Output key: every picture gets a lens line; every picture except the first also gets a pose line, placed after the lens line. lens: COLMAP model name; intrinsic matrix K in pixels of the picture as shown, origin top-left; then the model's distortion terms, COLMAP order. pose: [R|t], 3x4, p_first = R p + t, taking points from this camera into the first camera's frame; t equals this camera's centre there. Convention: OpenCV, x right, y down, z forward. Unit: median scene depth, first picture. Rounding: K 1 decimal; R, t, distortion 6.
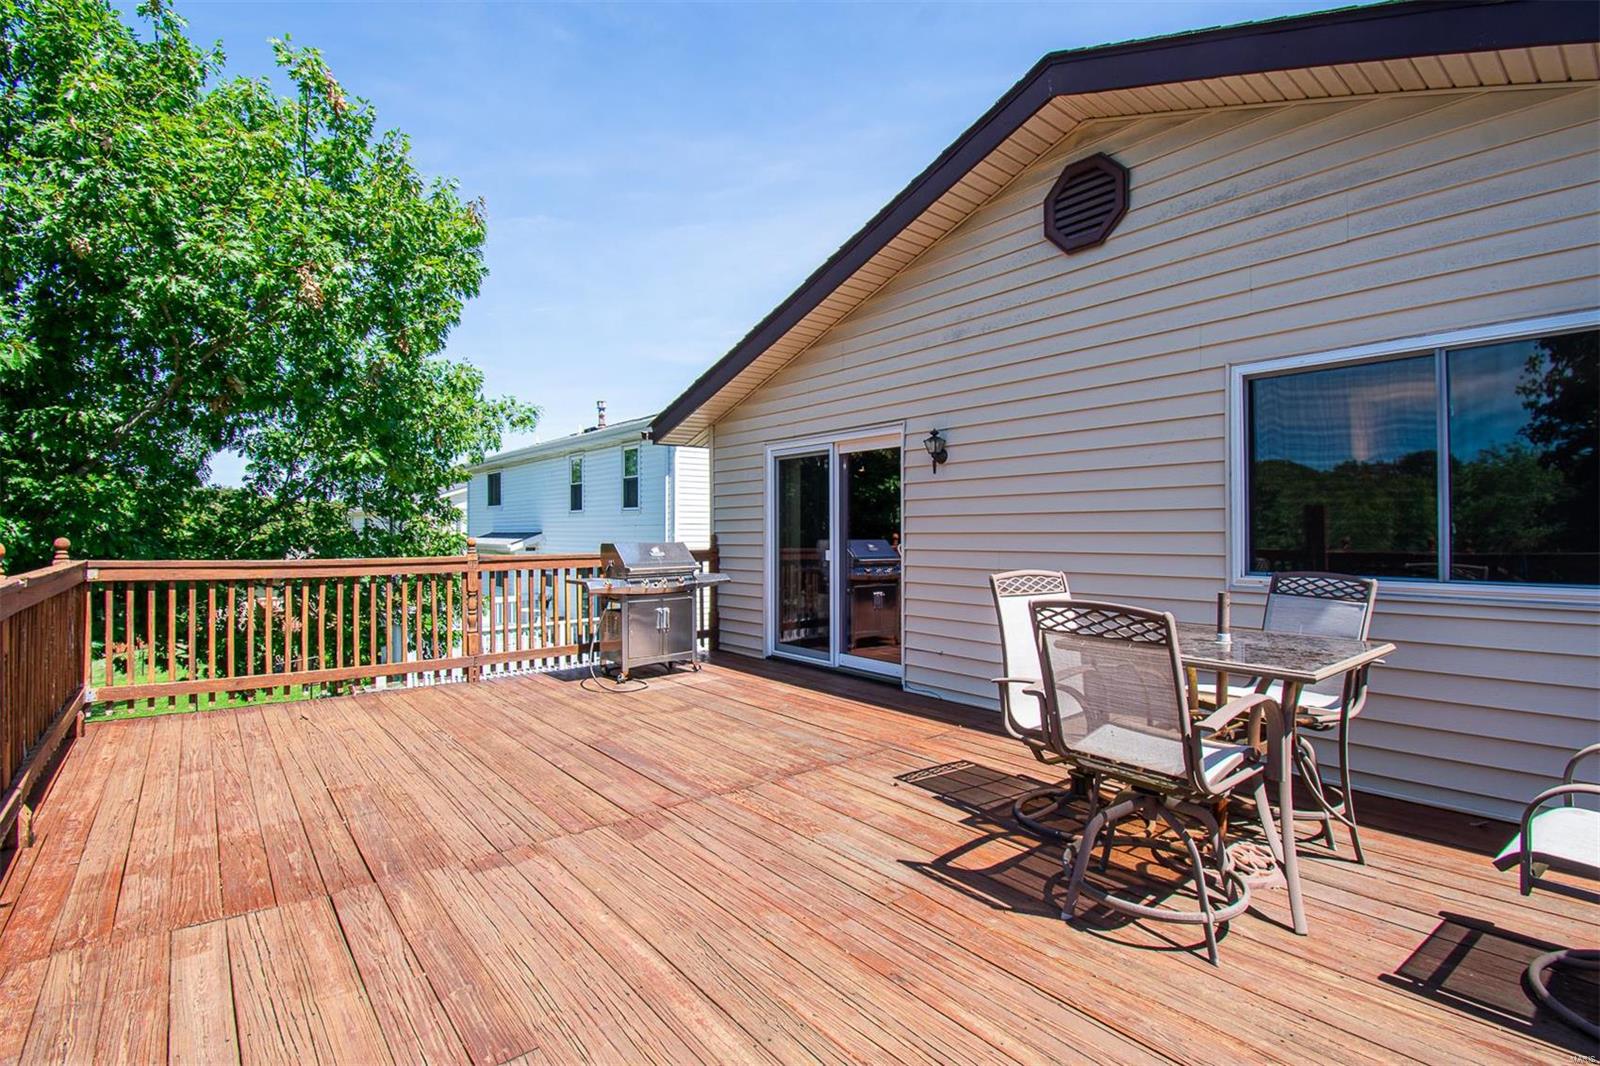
lens RADIAL K [[748.4, 0, 803.5], [0, 748.4, 525.9], [0, 0, 1]] dist [0.002939, -0.000769]
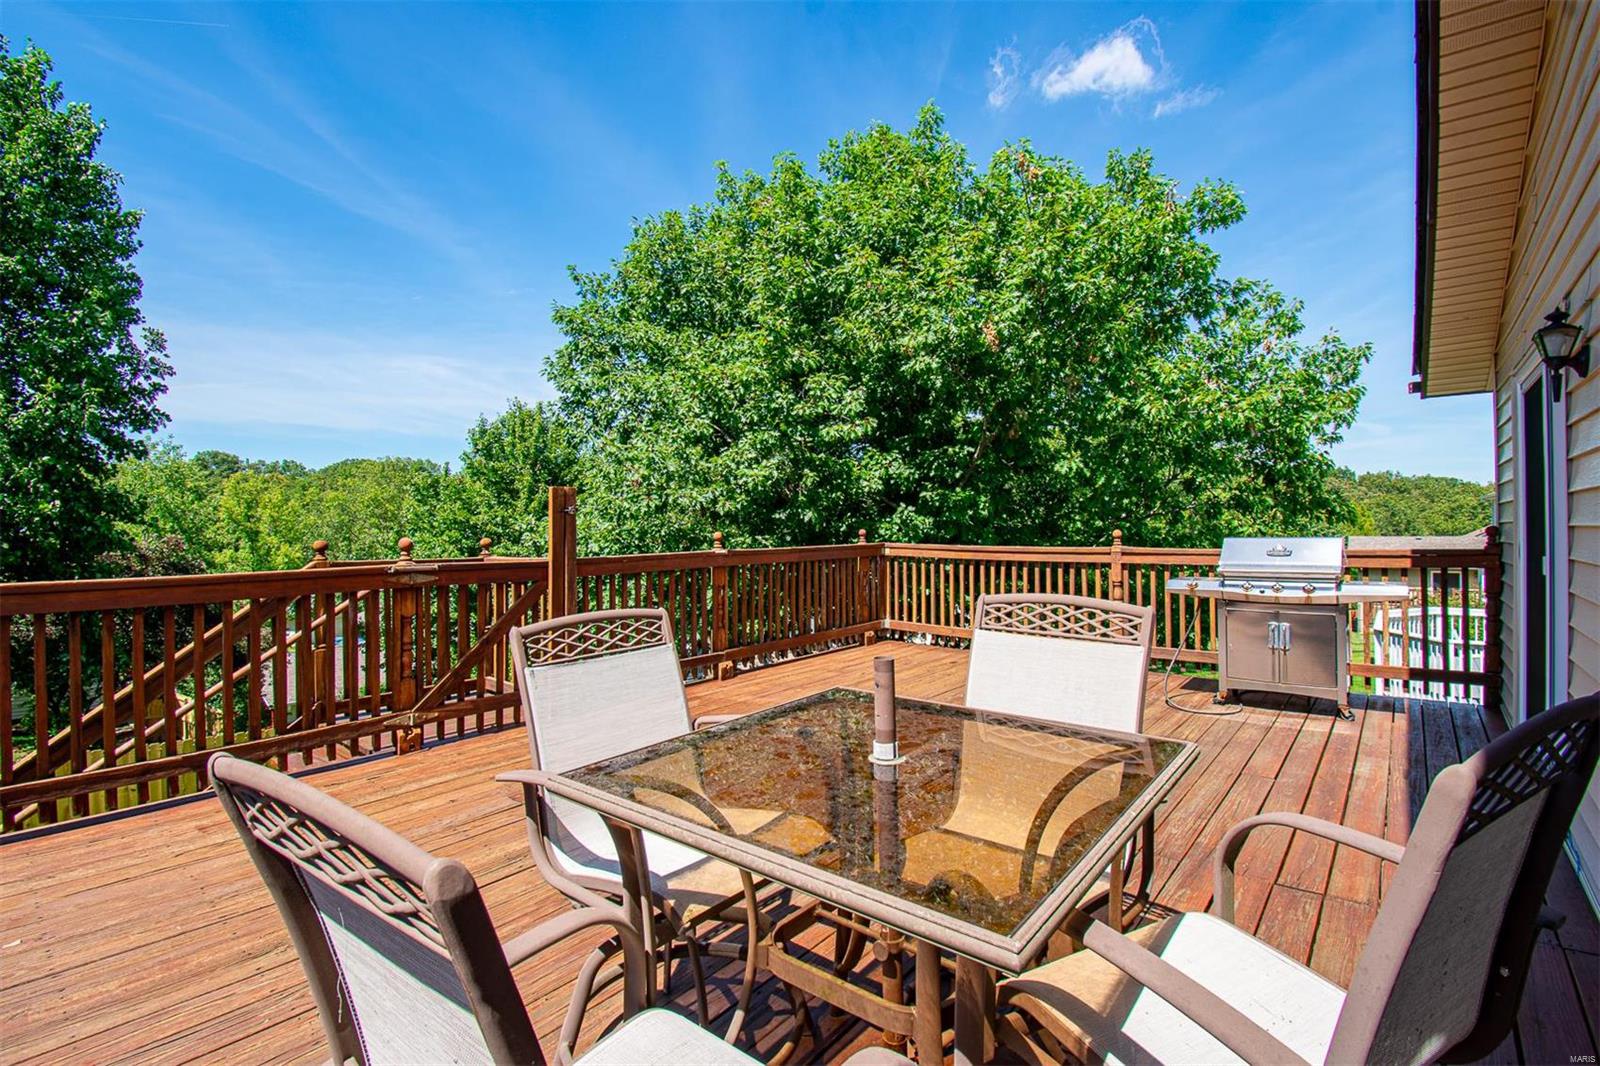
lens RADIAL K [[748.4, 0, 803.5], [0, 748.4, 525.9], [0, 0, 1]] dist [0.002939, -0.000769]
pose [[0.200773, 0.003713, -0.979631, 0.485606], [0.019455, 0.999780, 0.007776, -0.005668], [0.979445, -0.020620, 0.200657, 0.375937]]
